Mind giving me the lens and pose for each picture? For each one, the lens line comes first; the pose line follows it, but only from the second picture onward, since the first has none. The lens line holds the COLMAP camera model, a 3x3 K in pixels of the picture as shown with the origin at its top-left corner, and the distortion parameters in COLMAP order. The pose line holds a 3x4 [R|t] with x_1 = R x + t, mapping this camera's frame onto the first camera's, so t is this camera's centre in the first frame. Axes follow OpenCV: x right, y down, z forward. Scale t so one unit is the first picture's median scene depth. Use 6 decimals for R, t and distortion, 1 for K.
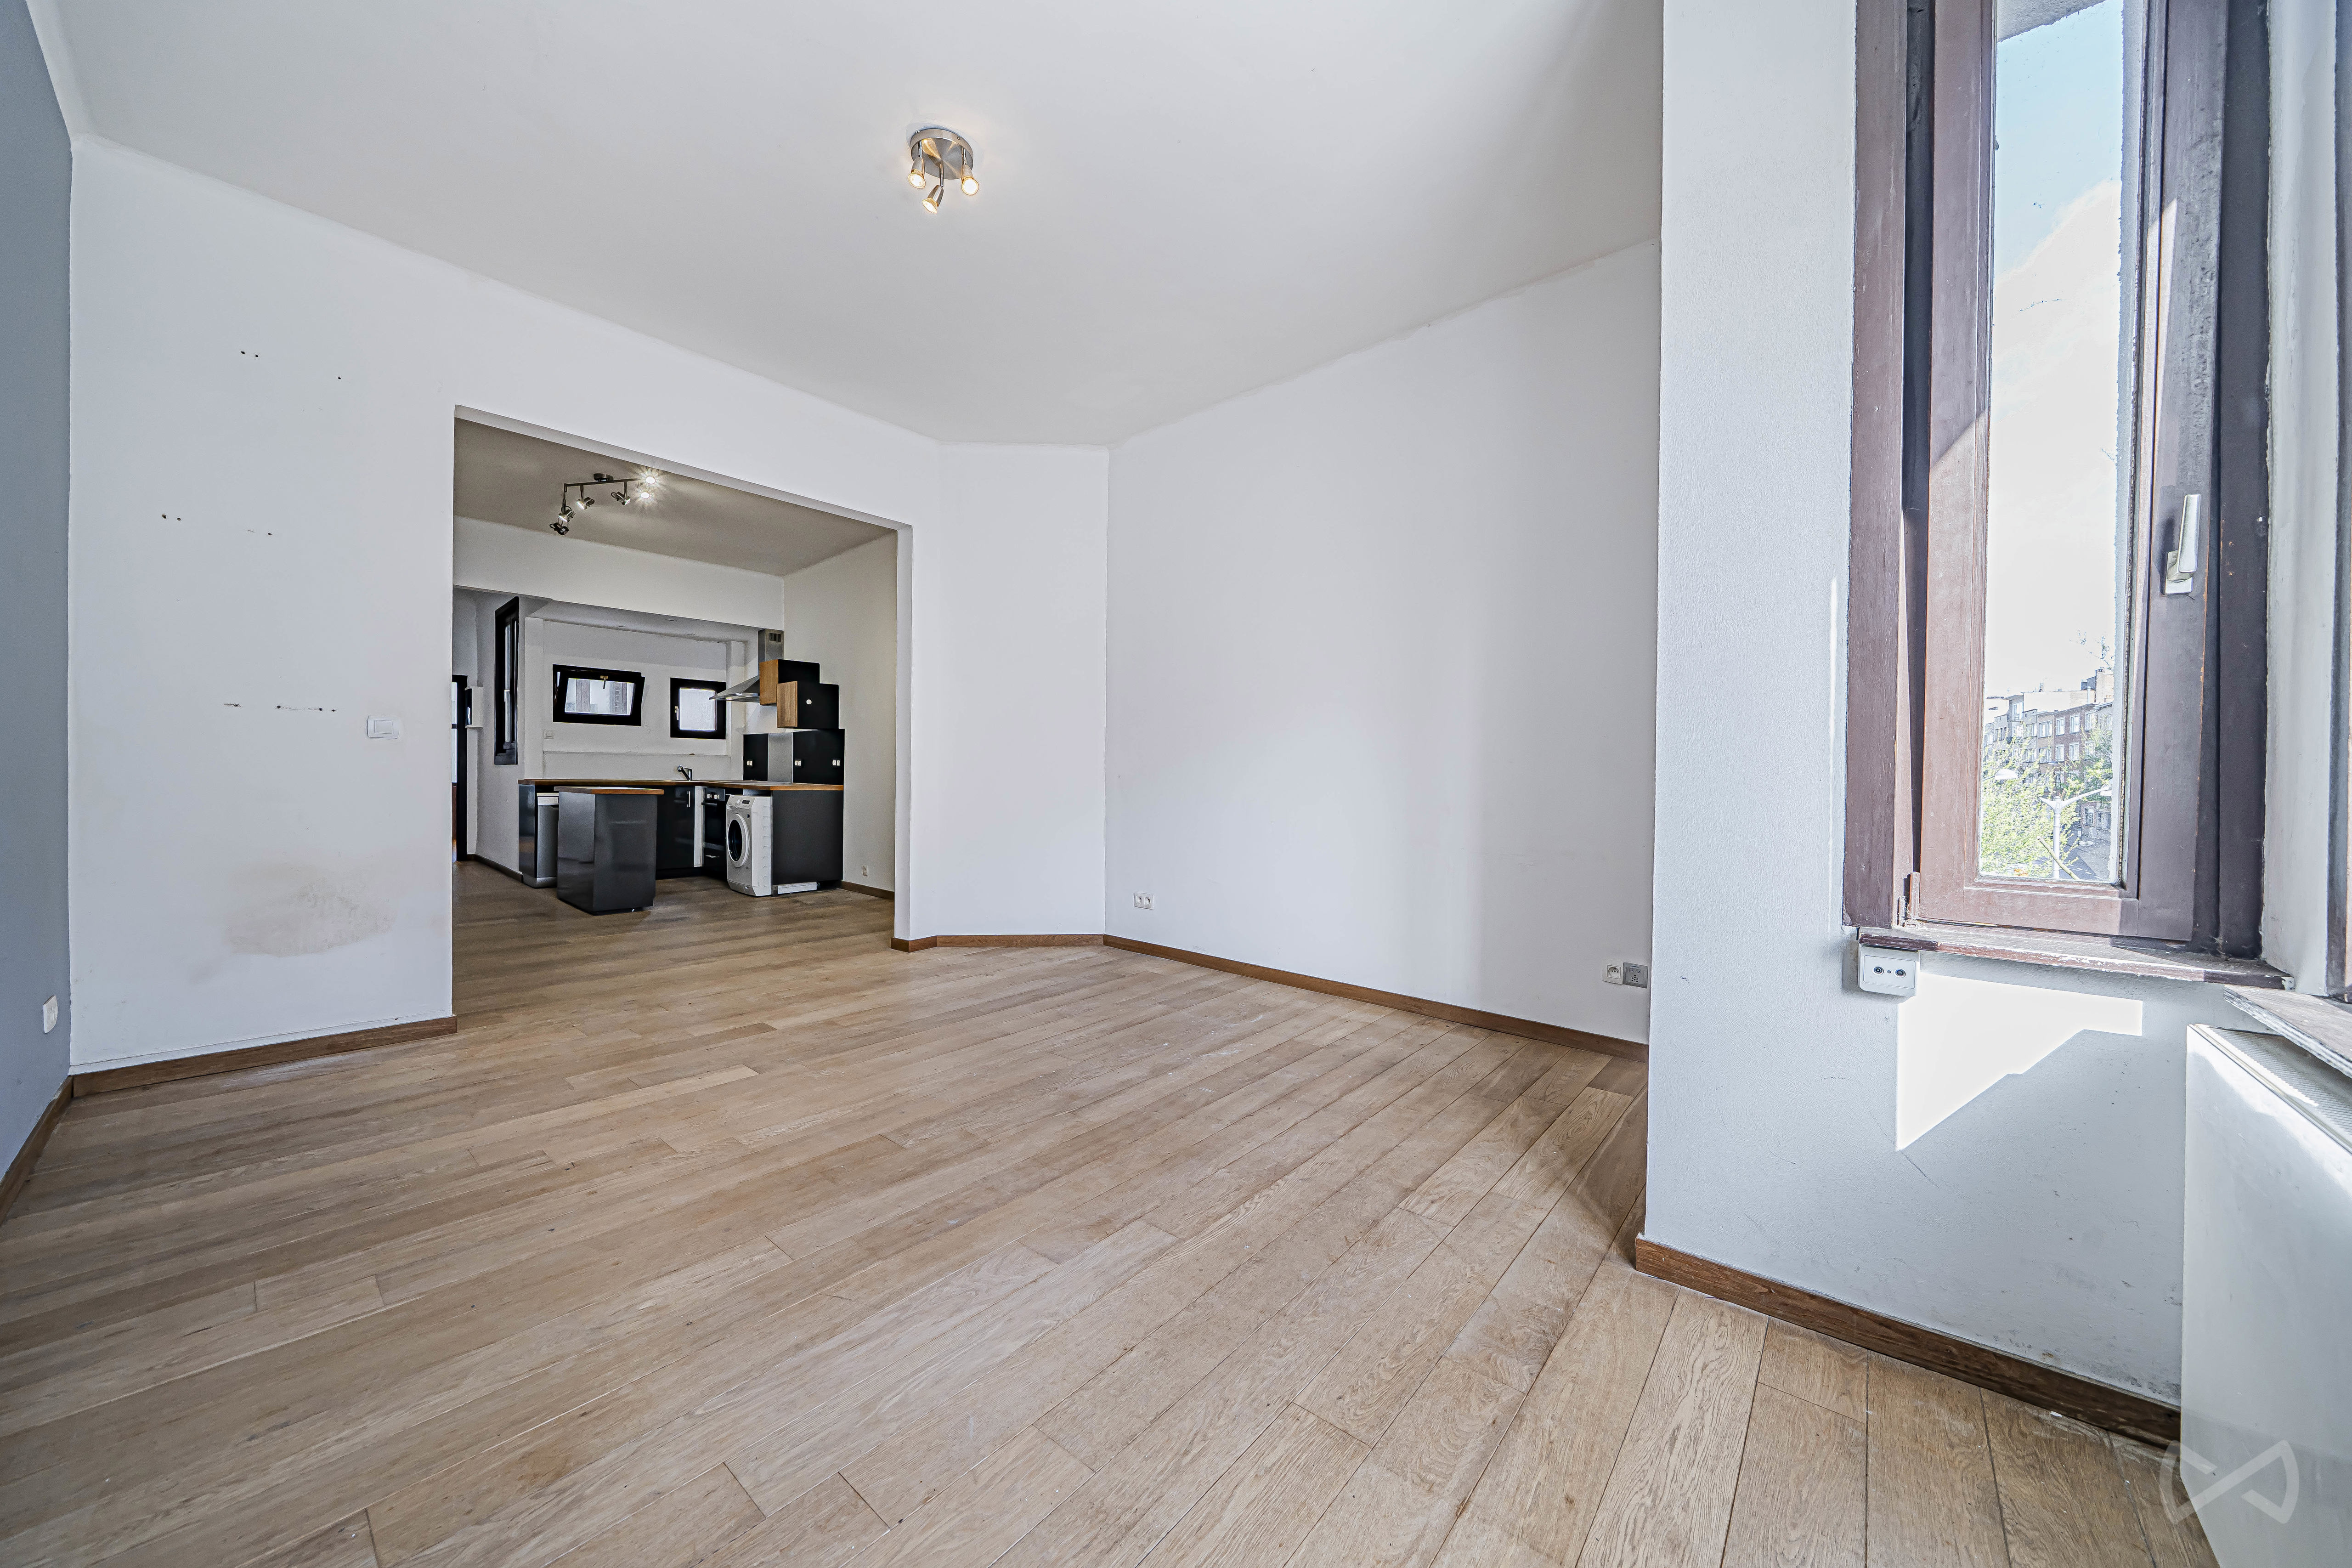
lens RADIAL K [[825.3, 0, 1177.6], [0, 825.3, 781.7], [0, 0, 1]] dist [-0.006885, -0.000221]
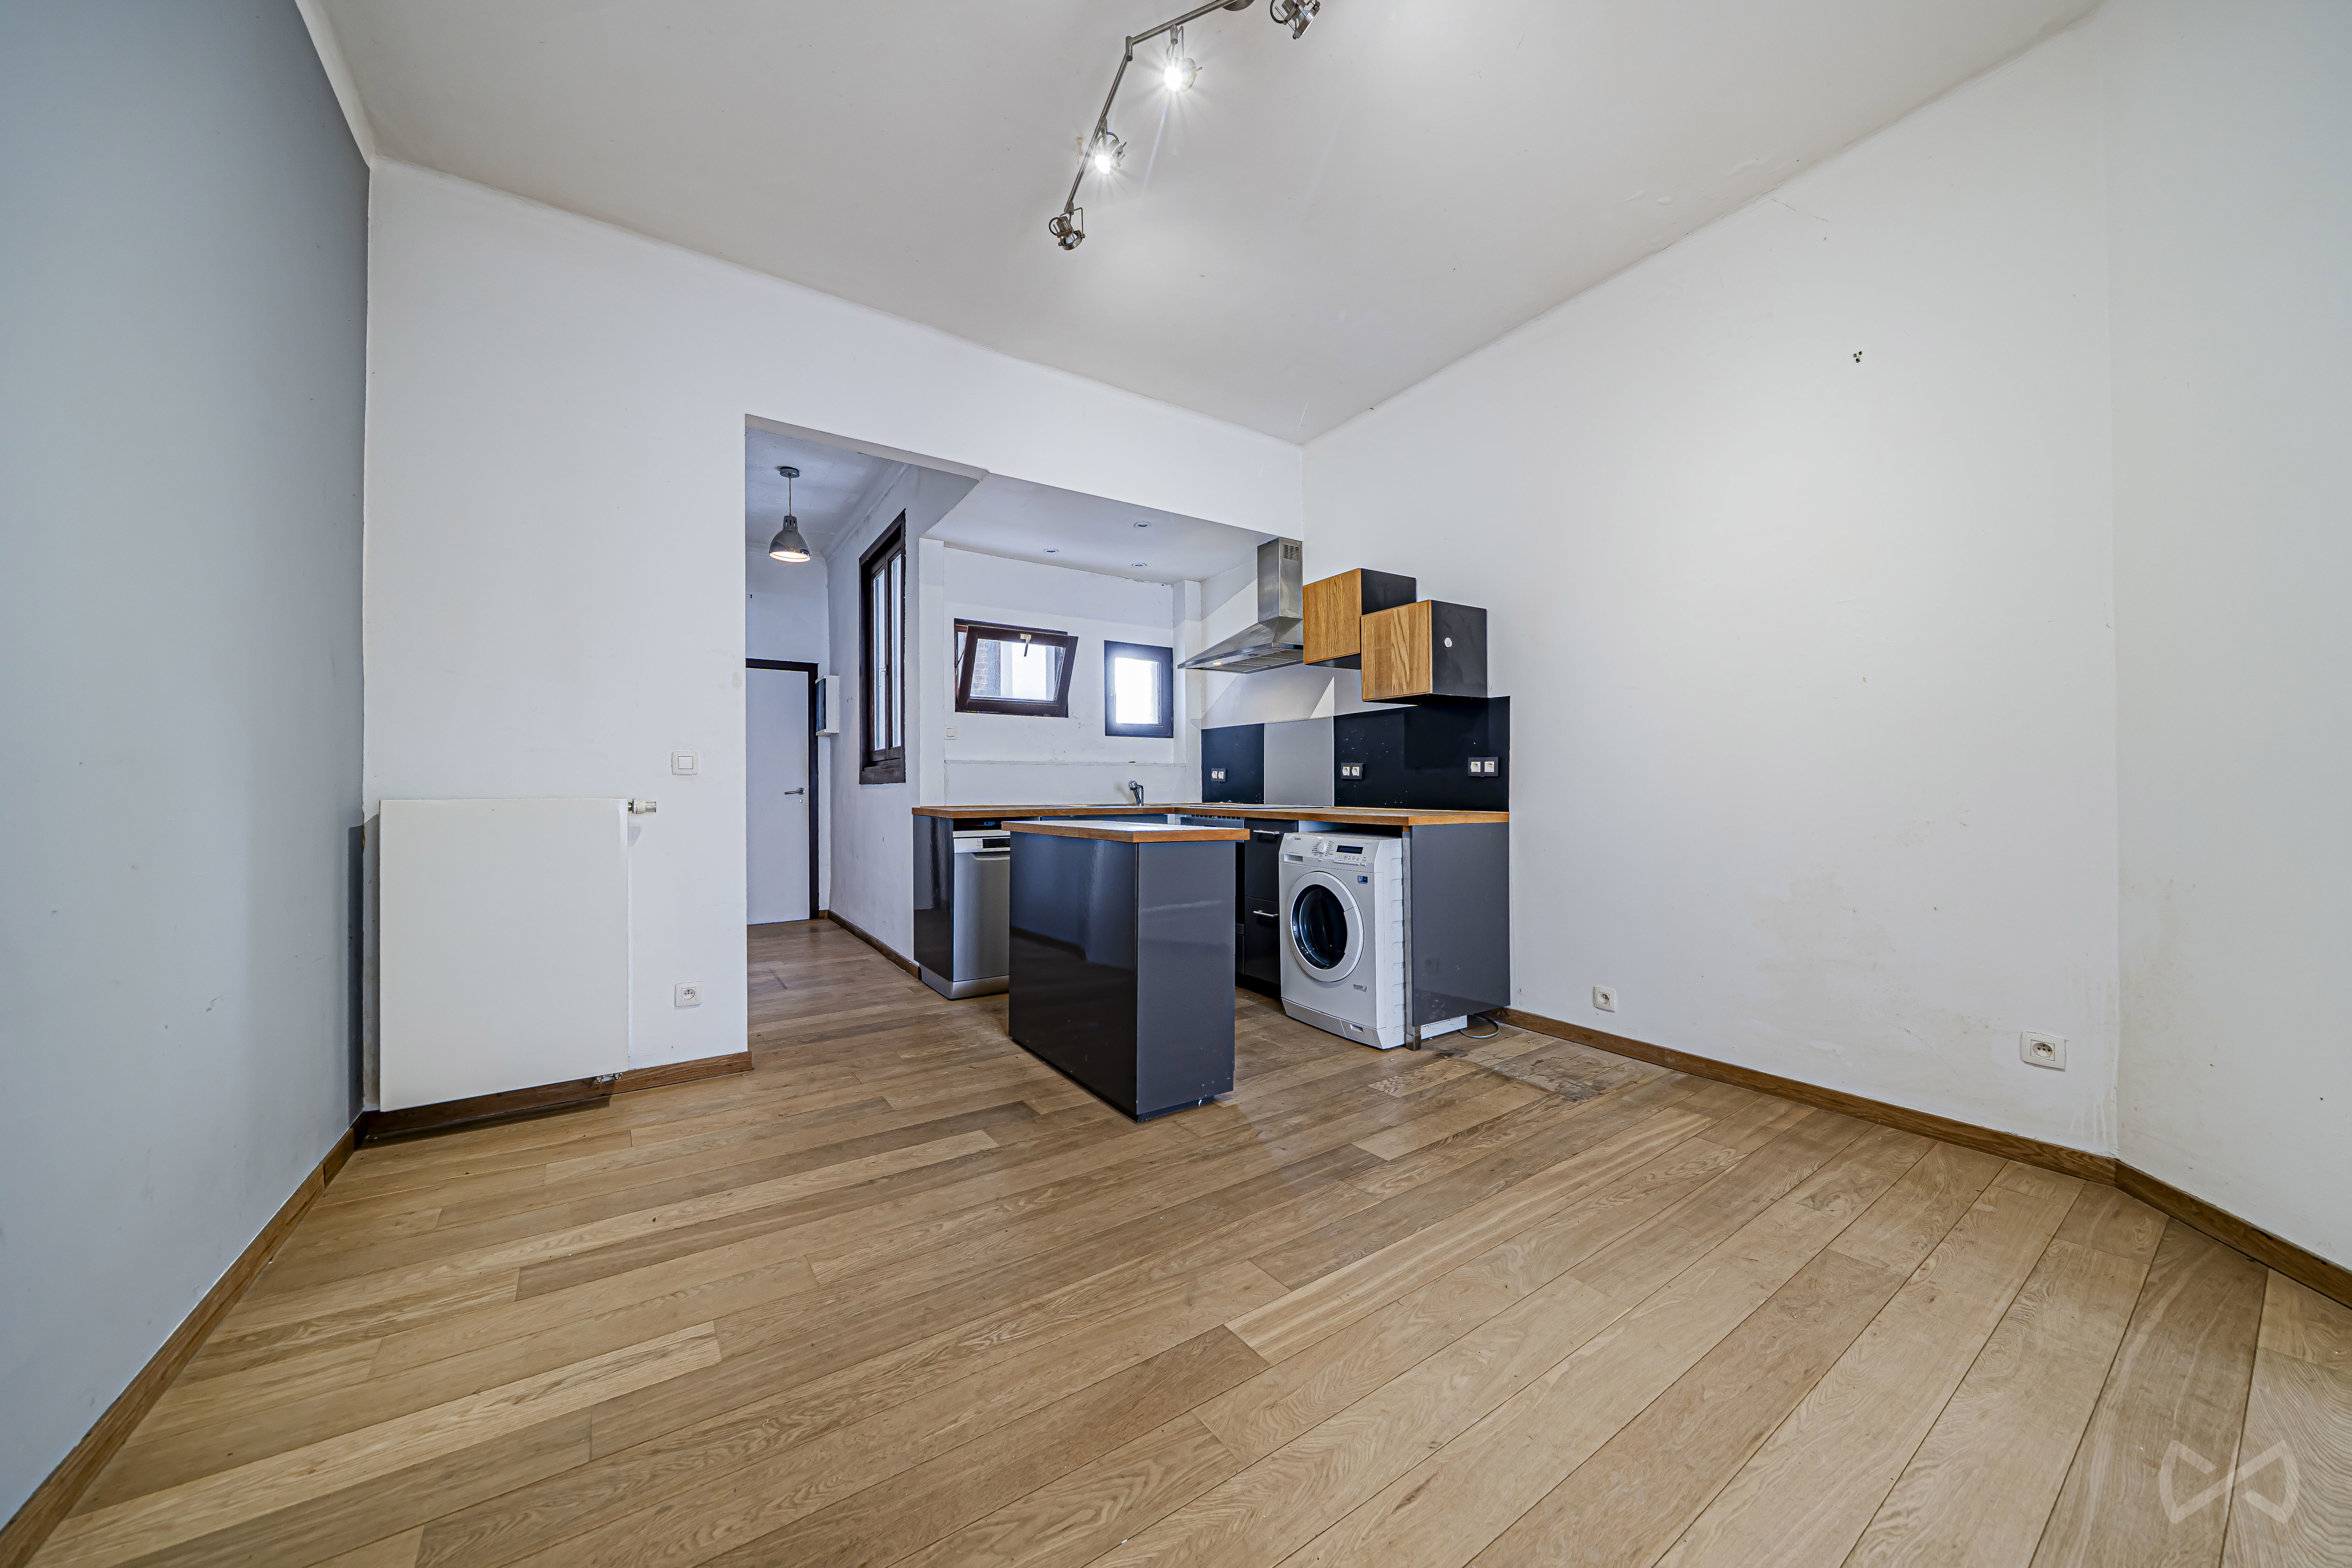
lens RADIAL K [[825.3, 0, 1182.0], [0, 825.3, 789.0], [0, 0, 1]] dist [-0.006885, -0.000221]
pose [[0.967426, -0.018372, -0.252485, -0.841730], [0.016250, 0.999813, -0.010486, -0.013162], [0.252630, 0.006041, 0.967544, 0.855324]]
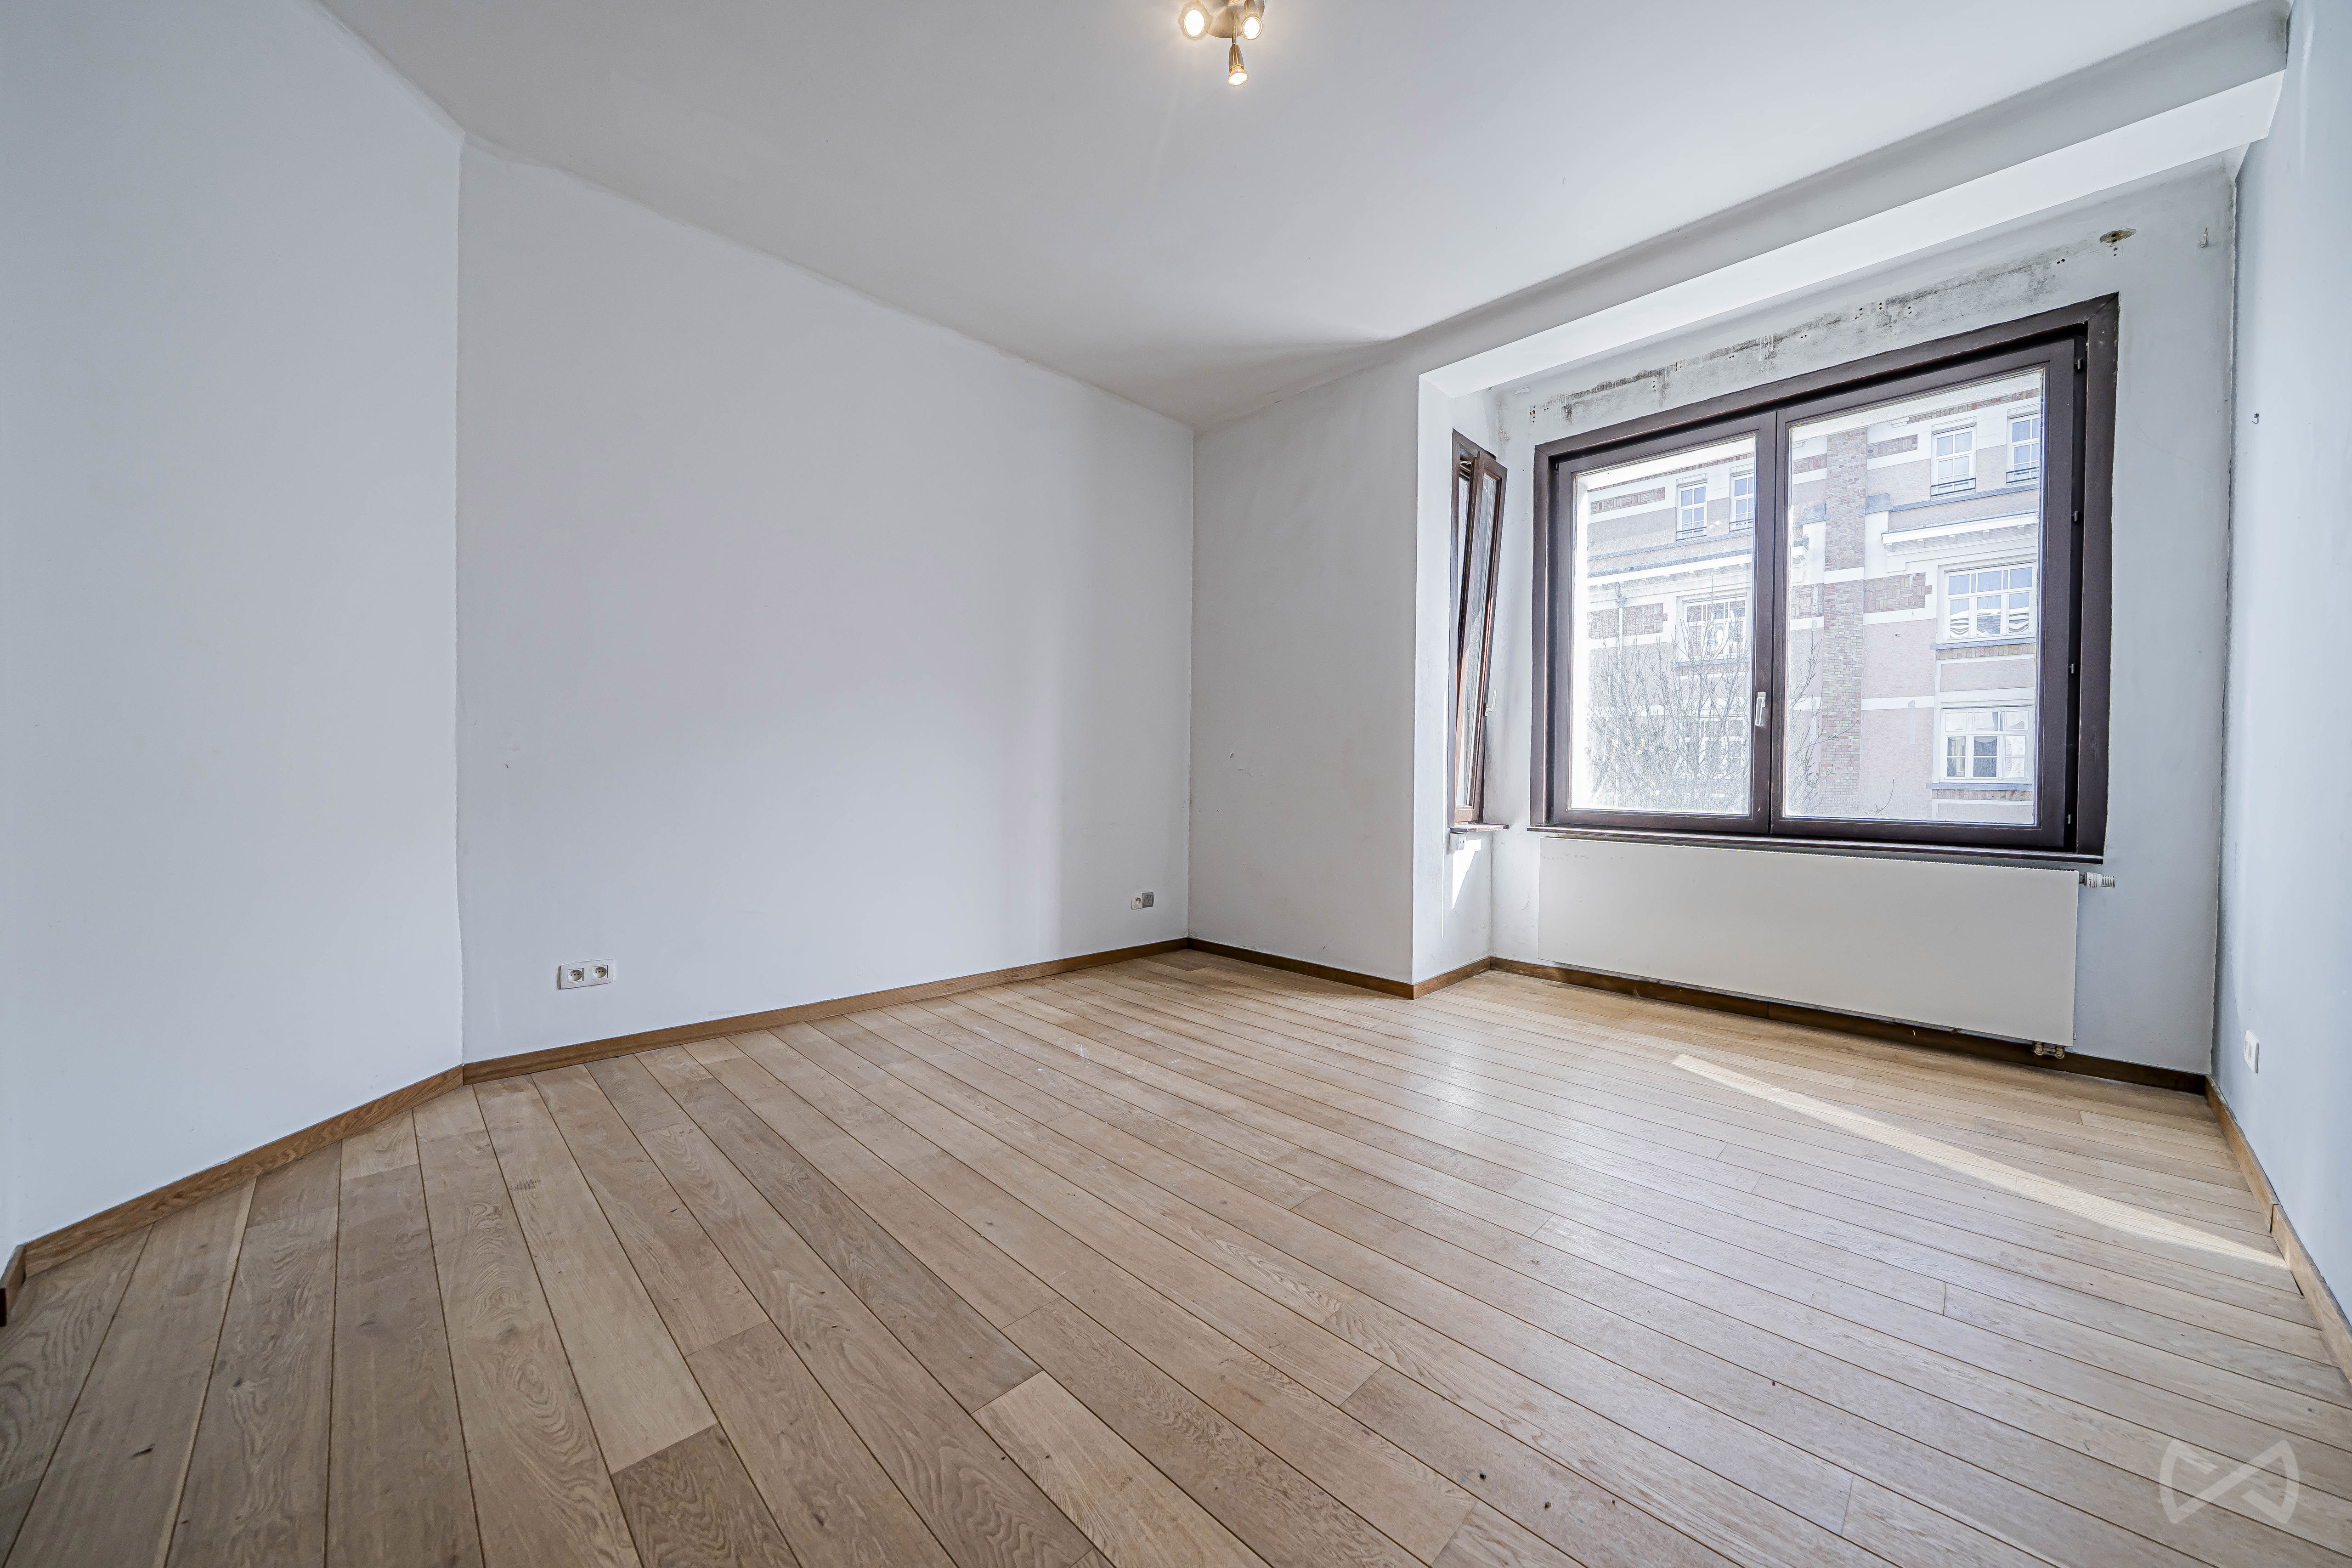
lens RADIAL K [[825.3, 0, 1175.2], [0, 825.3, 783.5], [0, 0, 1]] dist [-0.006885, -0.000221]
pose [[0.081240, -0.023587, 0.996415, -0.697970], [-0.000987, 0.999718, 0.023746, -0.008900], [-0.996694, -0.002913, 0.081193, 0.621175]]
